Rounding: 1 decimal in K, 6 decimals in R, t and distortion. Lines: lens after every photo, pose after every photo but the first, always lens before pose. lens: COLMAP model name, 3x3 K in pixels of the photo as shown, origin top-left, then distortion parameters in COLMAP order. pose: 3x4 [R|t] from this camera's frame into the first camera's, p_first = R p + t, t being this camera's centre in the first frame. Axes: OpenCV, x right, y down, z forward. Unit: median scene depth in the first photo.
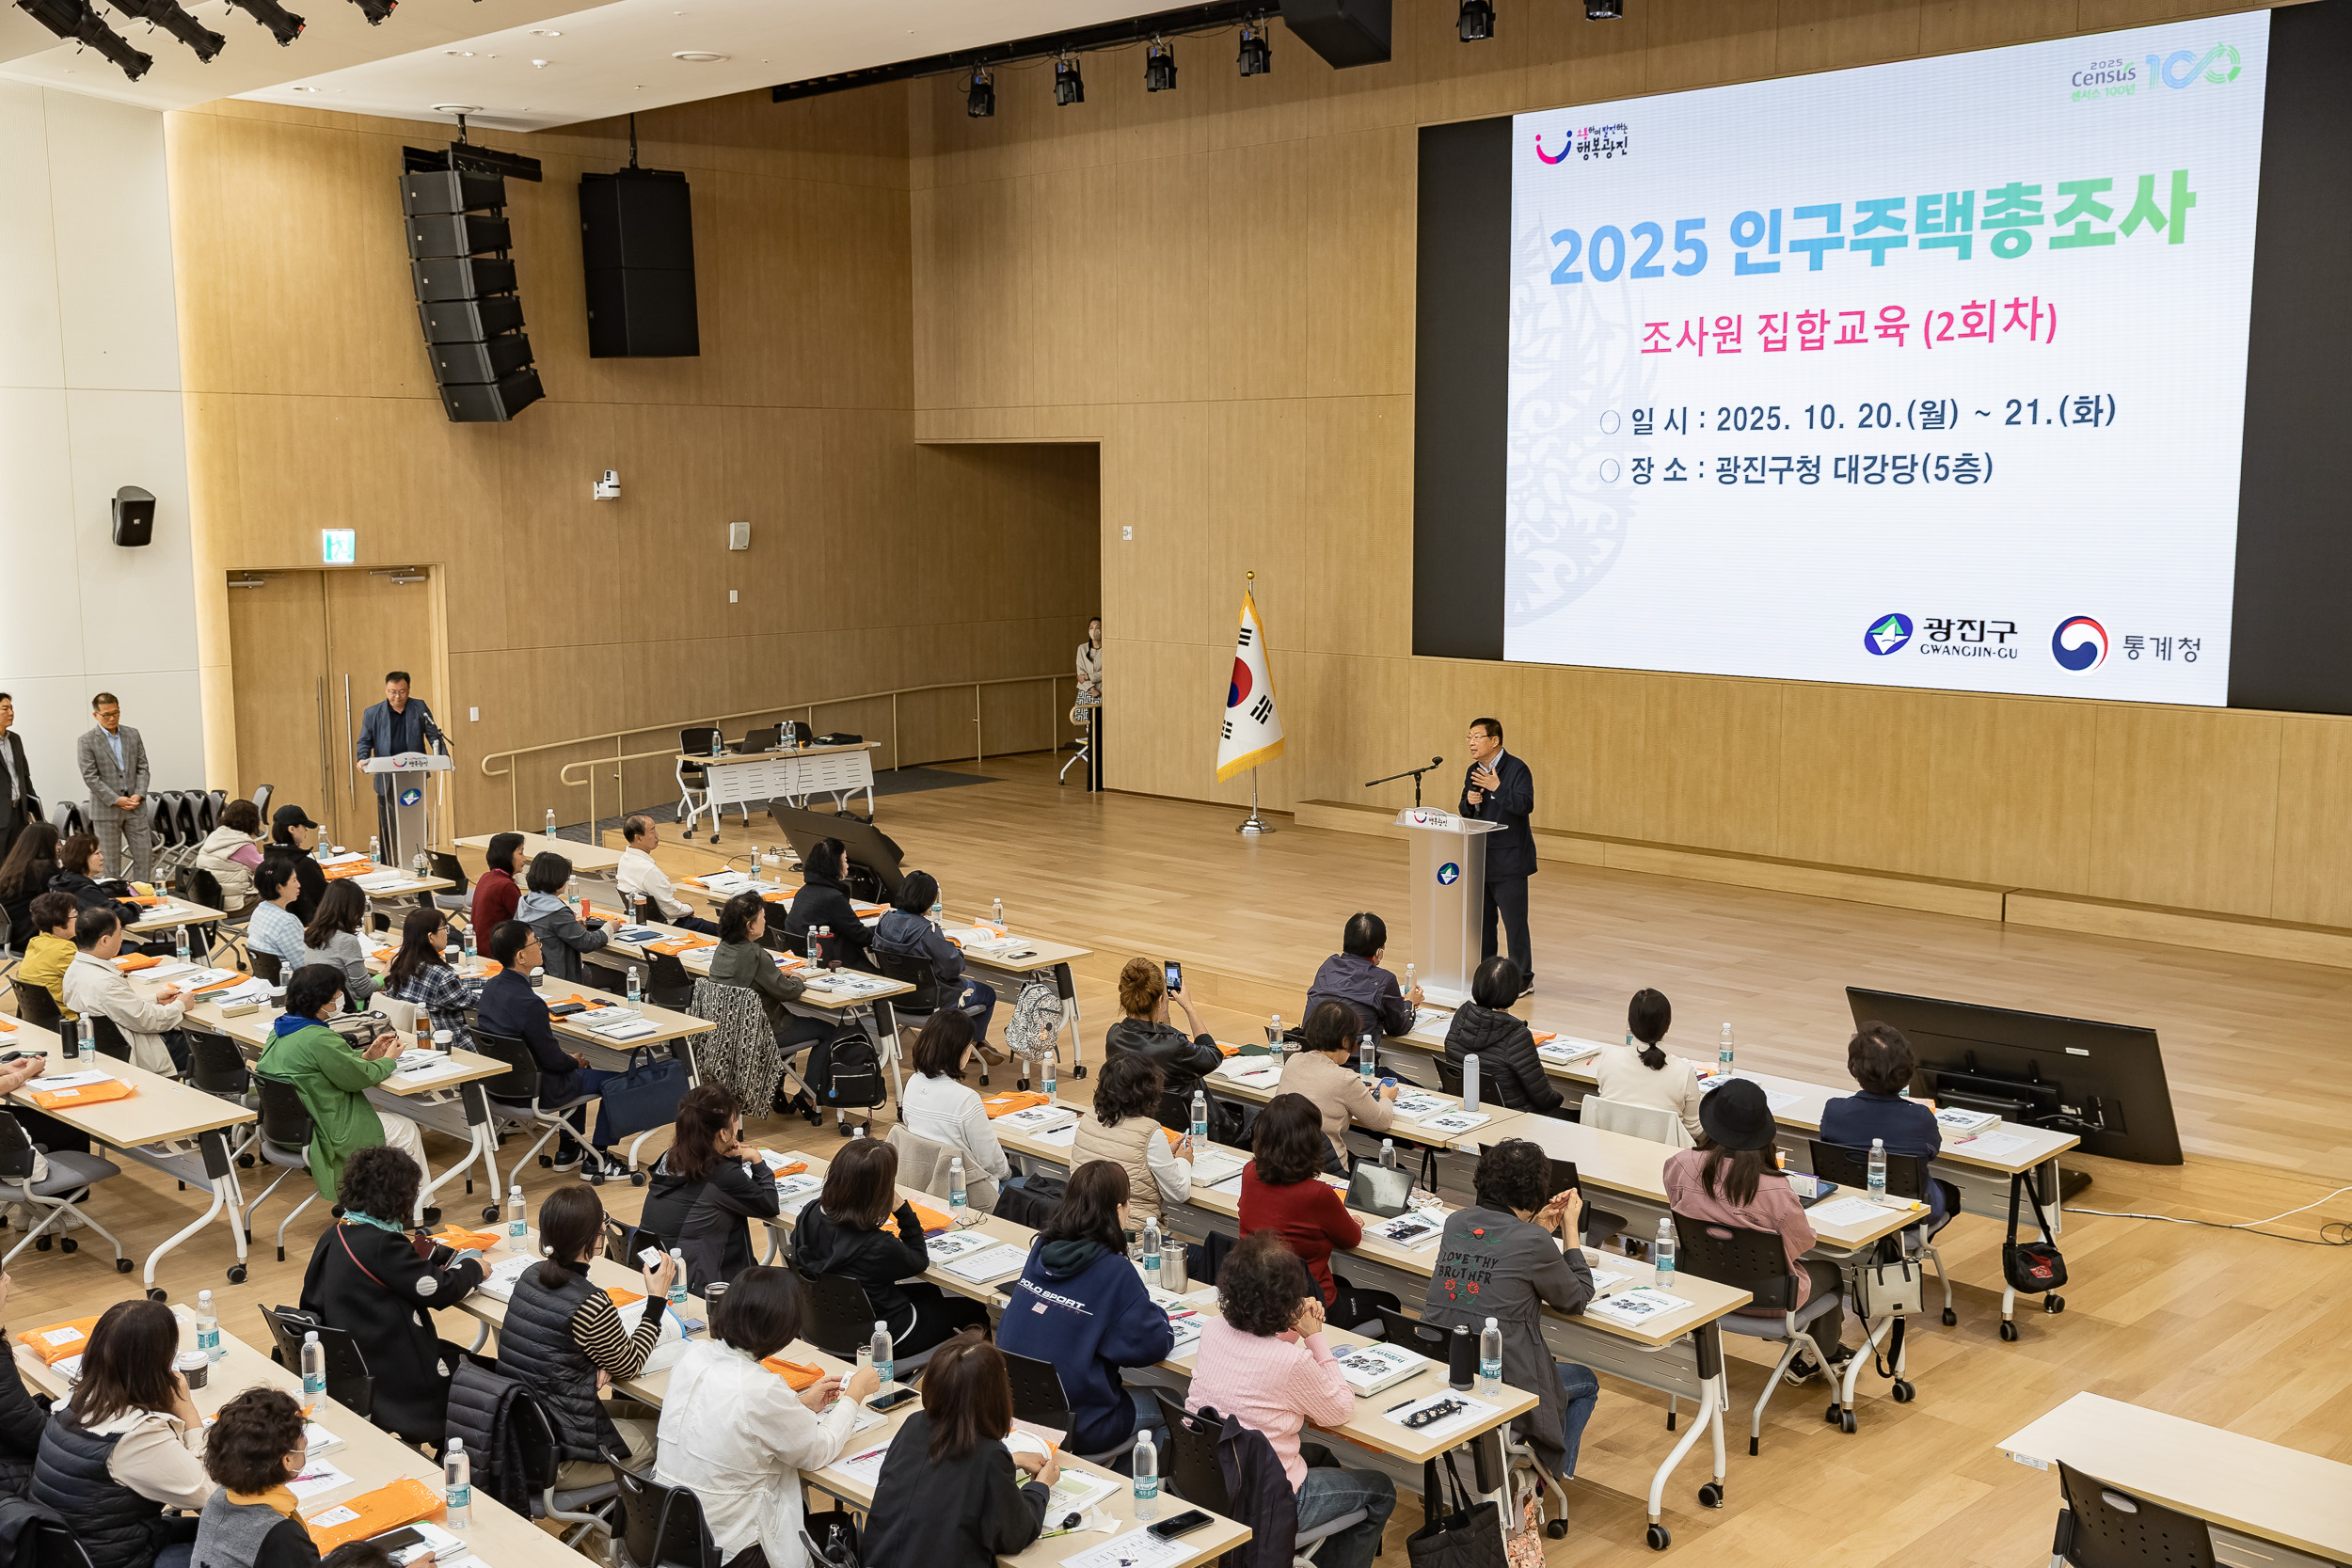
lens RADIAL K [[2393.1, 0, 1149.6], [0, 2393.1, 797.1], [0, 0, 1]] dist [0.023428, 0.000000]
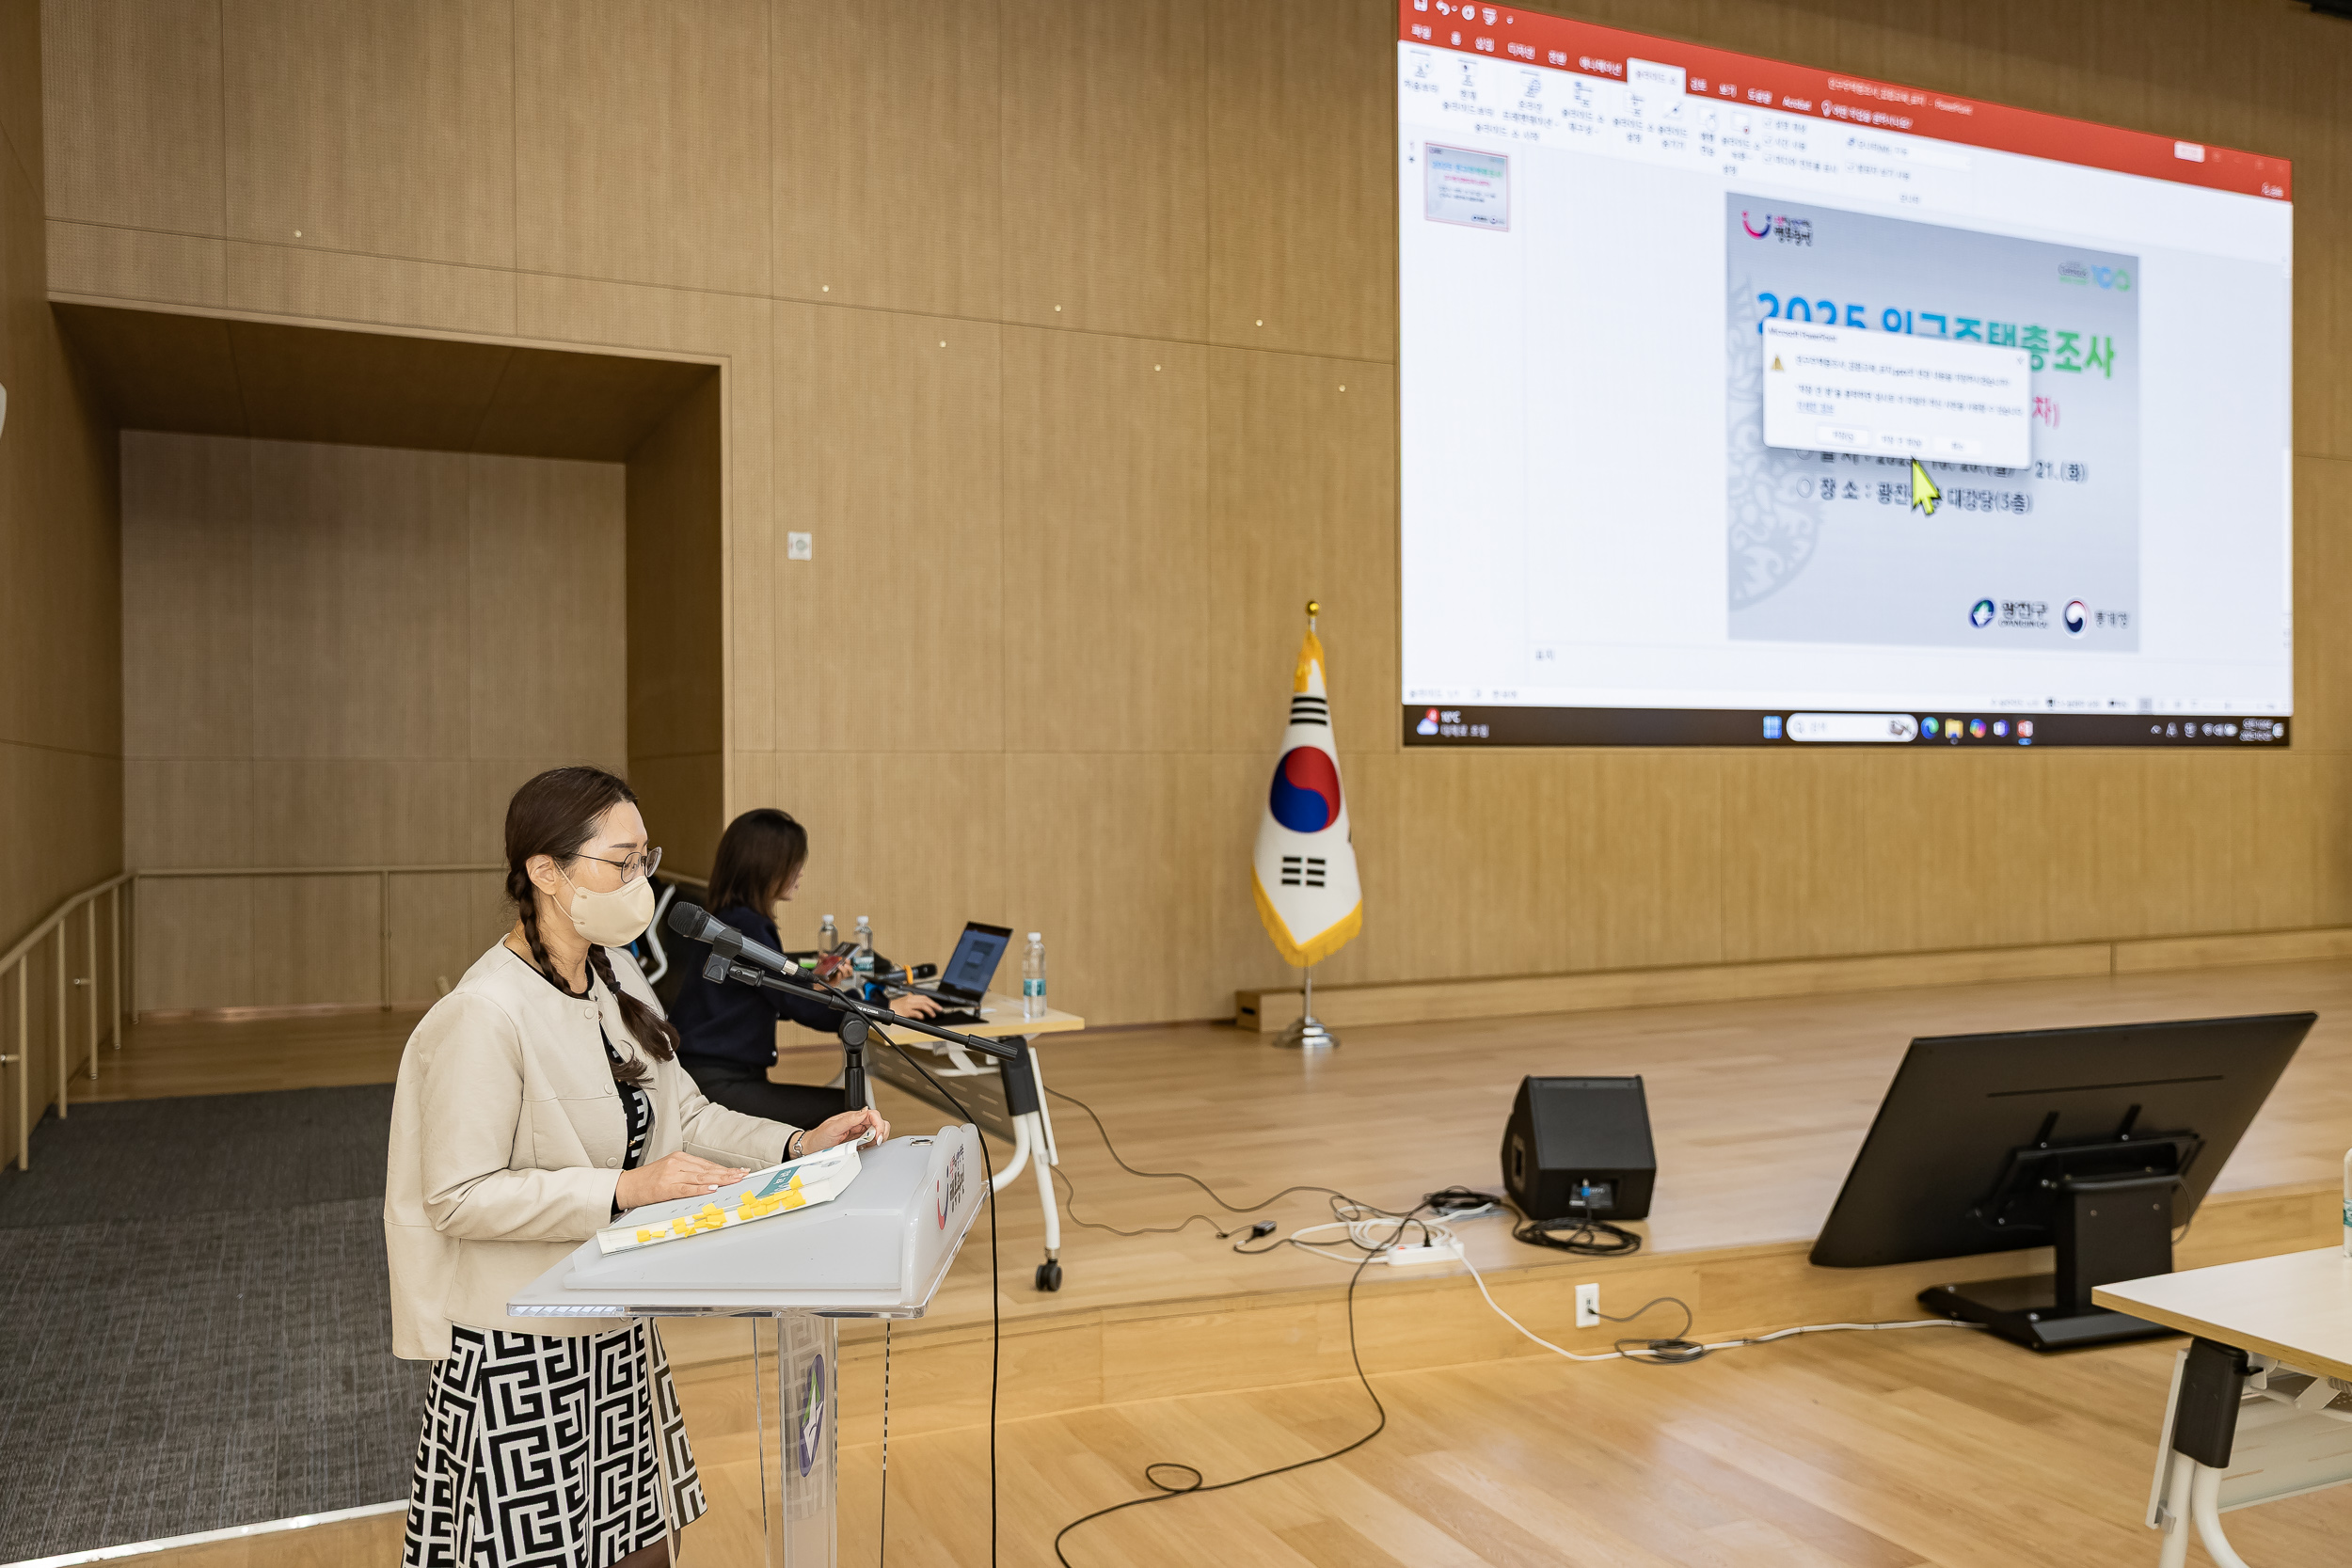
lens RADIAL K [[1849.9, 0, 1171.0], [0, 1849.9, 790.4], [0, 0, 1]] dist [-0.008443, 0.042292]
pose [[0.339448, -0.002136, 0.940622, -0.439610], [0.132203, 0.990180, -0.045460, -0.035071], [-0.931288, 0.139785, 0.336397, 0.972609]]
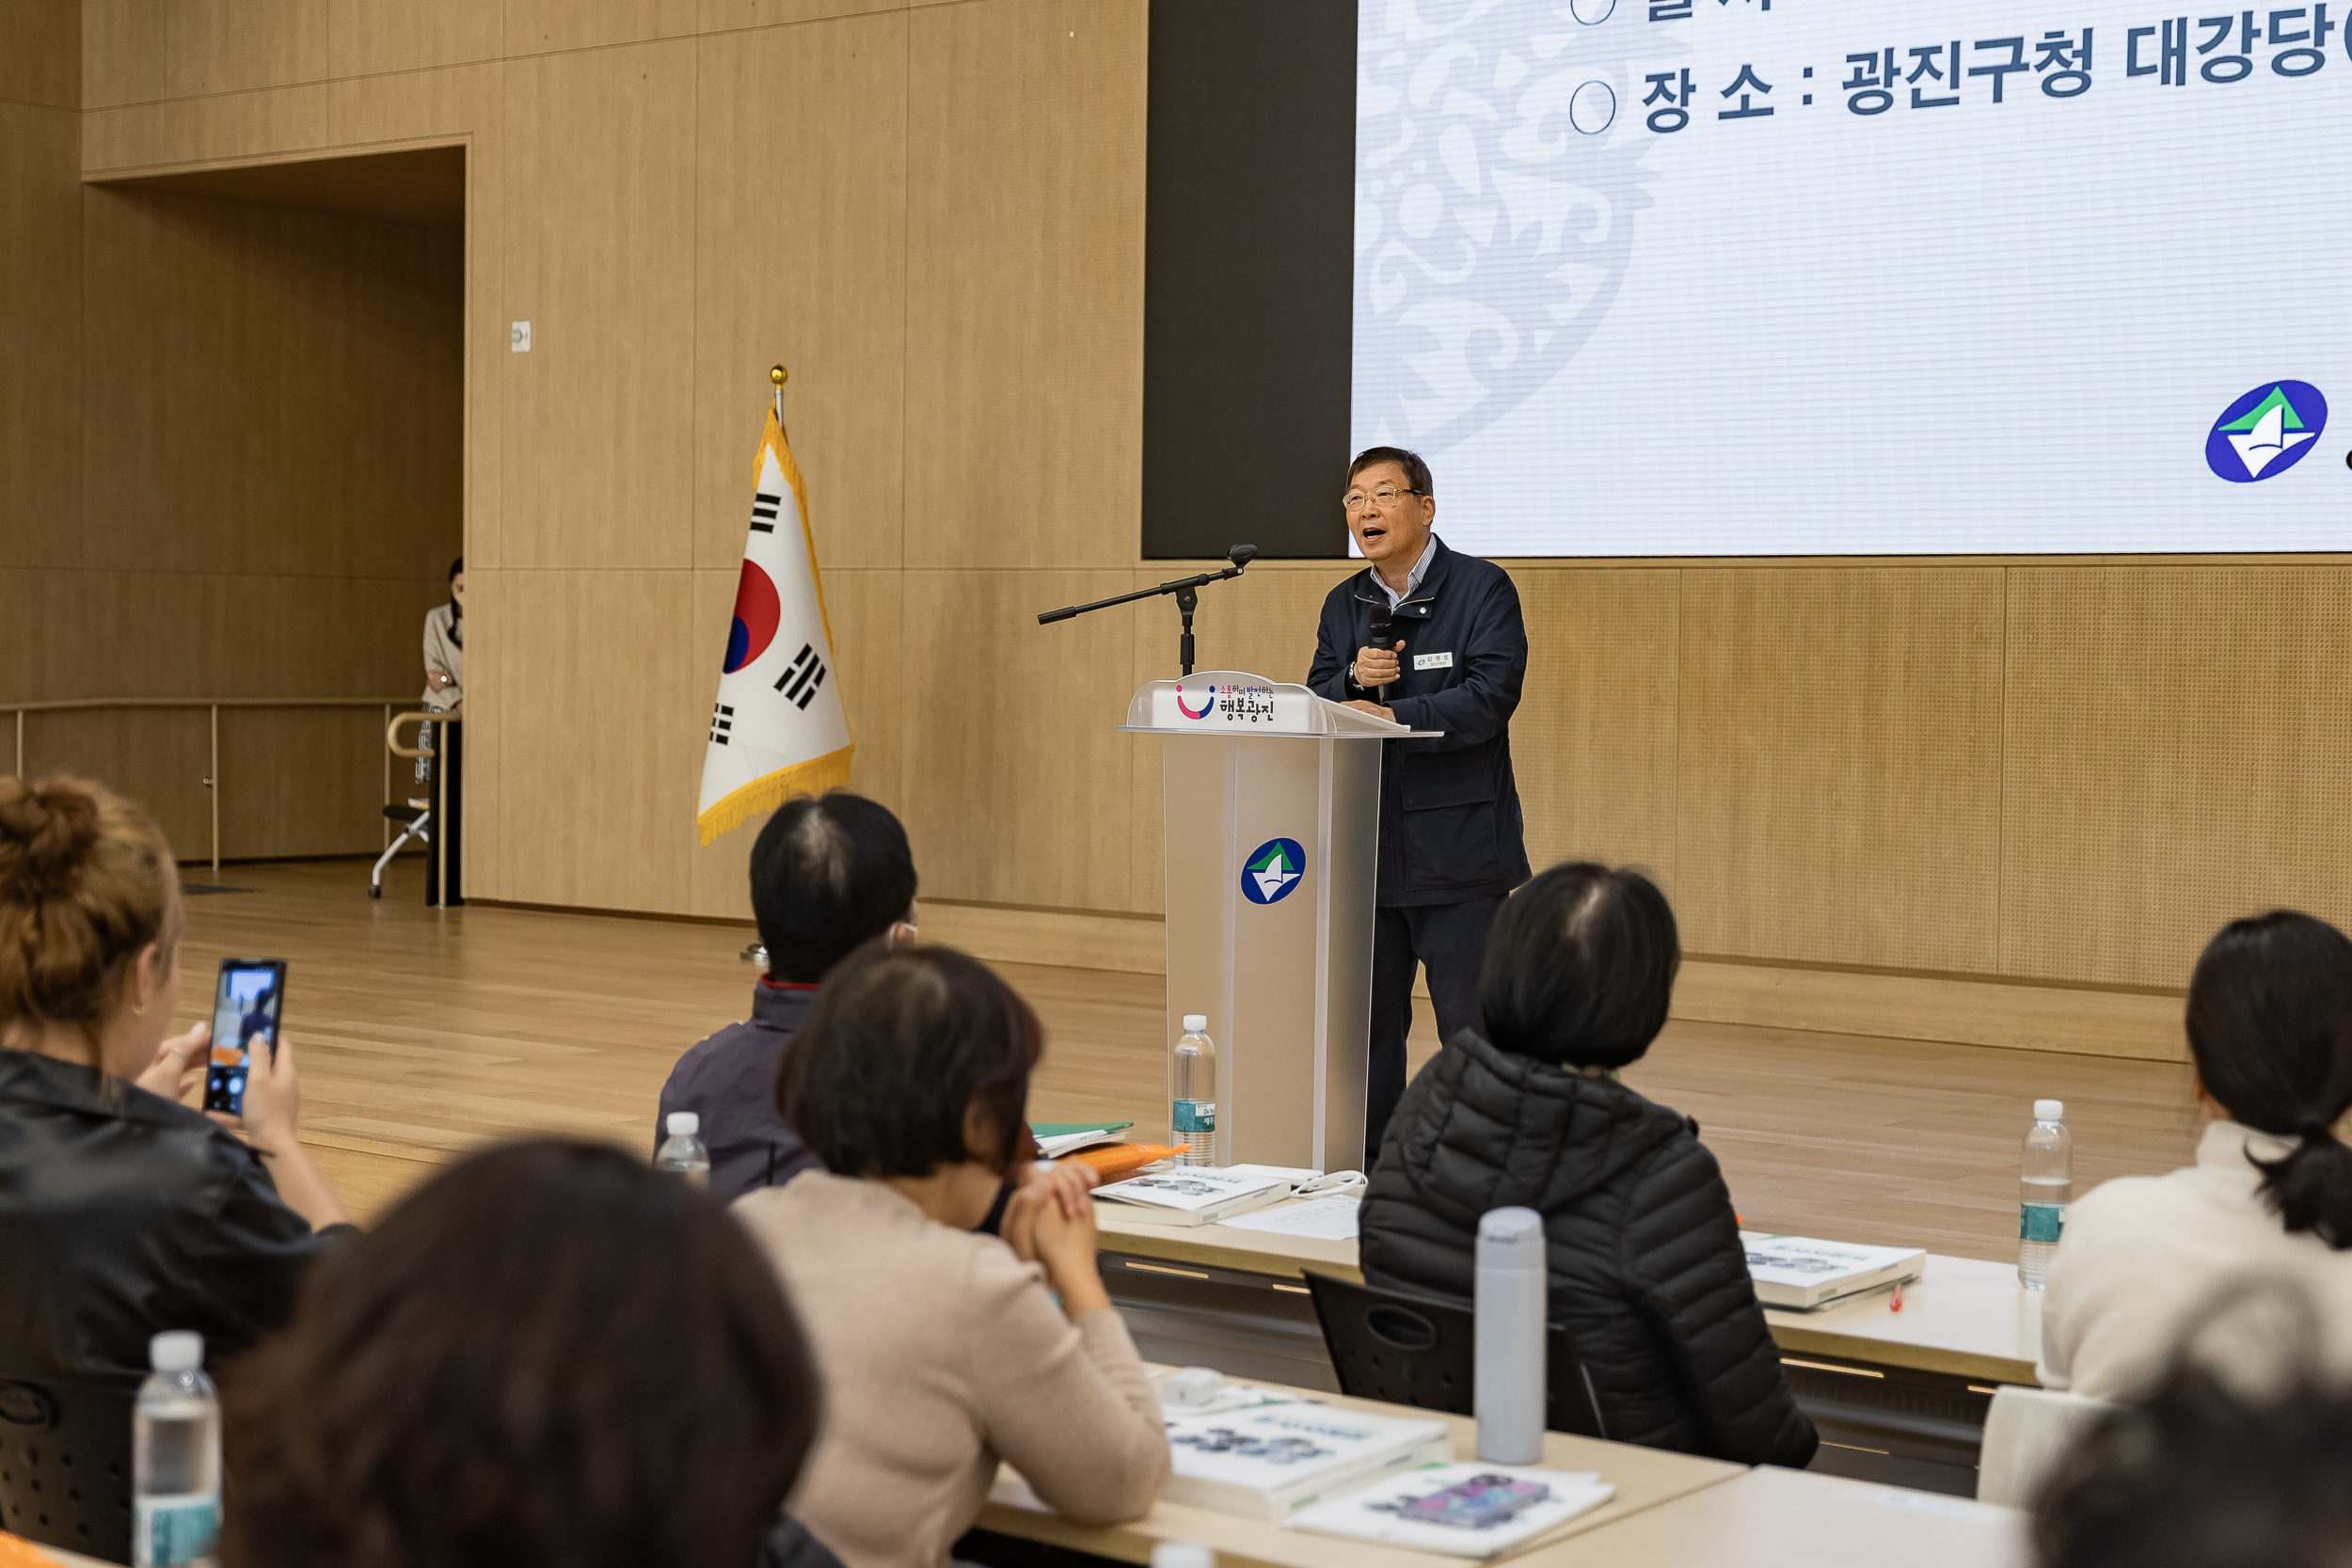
lens RADIAL K [[3699.2, 0, 1165.6], [0, 3699.2, 765.2], [0, 0, 1]] dist [0.043684, 0.000000]
pose [[0.992044, 0.014759, 0.125026, 0.031398], [-0.001785, 0.994653, -0.103254, 0.054618], [-0.125881, 0.102209, 0.986766, 0.354571]]
